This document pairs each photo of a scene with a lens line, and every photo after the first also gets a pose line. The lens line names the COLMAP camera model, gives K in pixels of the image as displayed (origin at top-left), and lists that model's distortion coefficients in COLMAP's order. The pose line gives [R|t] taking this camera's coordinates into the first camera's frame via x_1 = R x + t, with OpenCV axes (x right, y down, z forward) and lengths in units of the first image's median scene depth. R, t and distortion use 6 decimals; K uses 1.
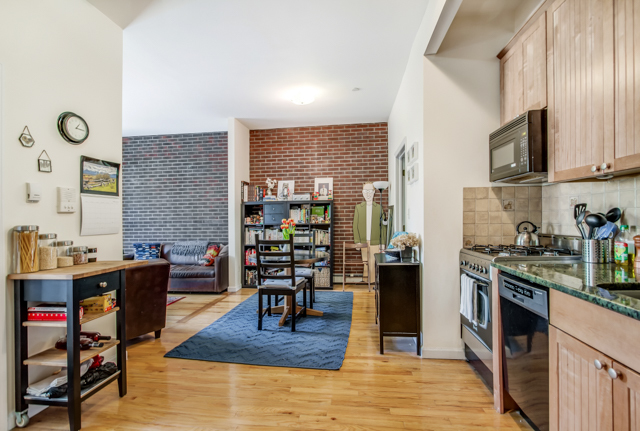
lens RADIAL K [[307.4, 0, 320.2], [0, 307.4, 216.4], [0, 0, 1]] dist [0.001832, 0.000645]
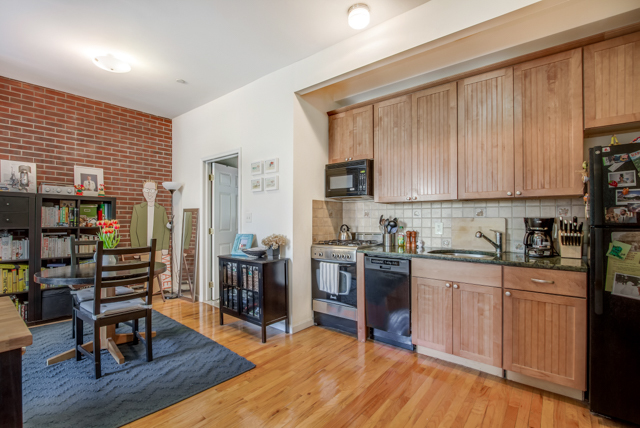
lens RADIAL K [[299.4, 0, 319.8], [0, 299.4, 217.0], [0, 0, 1]] dist [-0.000901, -0.000029]
pose [[0.533049, 0.025355, 0.845704, -0.505372], [-0.014332, 0.999678, -0.020937, 0.008552], [-0.845963, -0.000960, 0.533241, 0.203538]]
